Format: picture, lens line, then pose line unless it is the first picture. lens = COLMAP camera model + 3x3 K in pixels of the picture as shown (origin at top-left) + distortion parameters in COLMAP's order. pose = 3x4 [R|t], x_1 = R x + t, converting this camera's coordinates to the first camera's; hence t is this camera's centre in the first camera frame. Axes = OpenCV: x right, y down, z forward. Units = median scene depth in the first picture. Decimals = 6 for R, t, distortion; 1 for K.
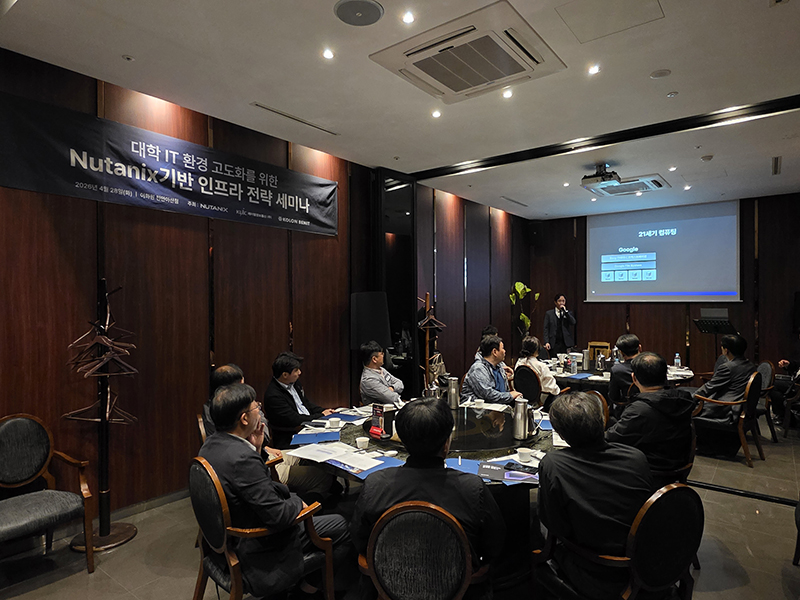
lens RADIAL K [[475.7, 0, 401.2], [0, 475.7, 305.9], [0, 0, 1]] dist [-0.004523, -0.003925]
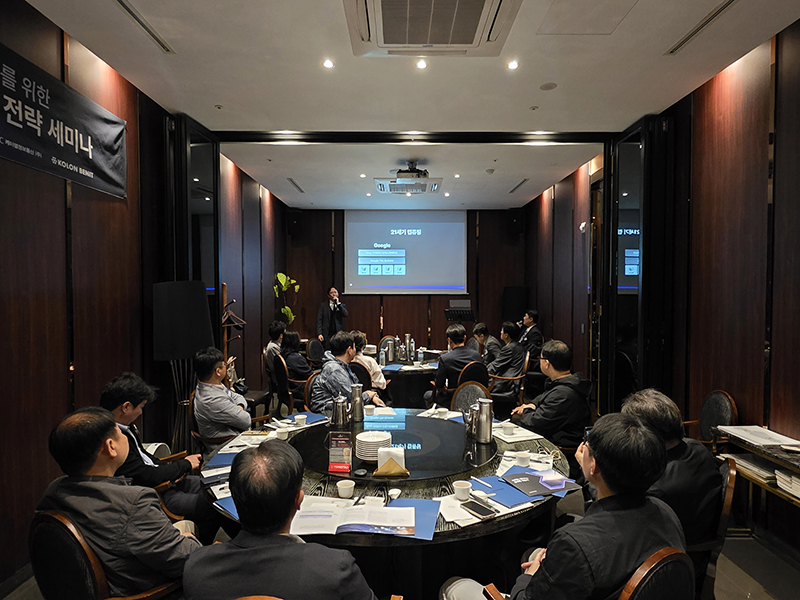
lens RADIAL K [[475.7, 0, 401.2], [0, 475.7, 305.9], [0, 0, 1]] dist [-0.004523, -0.003925]
pose [[0.788297, -0.014832, 0.615116, -0.248892], [0.004594, 0.999823, 0.018221, -0.002272], [-0.615278, -0.011537, 0.788226, 0.205940]]
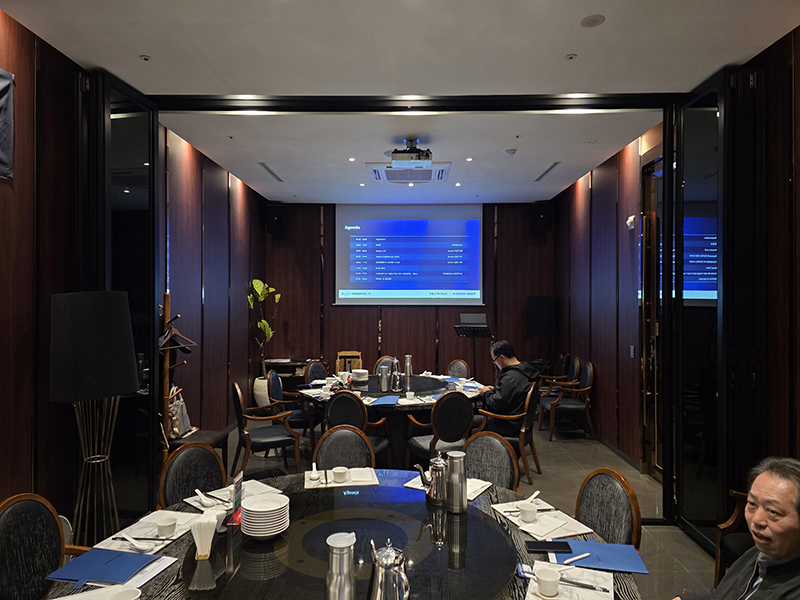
lens RADIAL K [[529.1, 0, 400.0], [0, 529.1, 300.0], [0, 0, 1]] dist [0.059773, -0.062391]
pose [[0.801794, 0.005152, 0.597579, -0.145134], [0.001719, 0.999939, -0.010928, -0.011960], [-0.597598, 0.009789, 0.801736, 0.296180]]
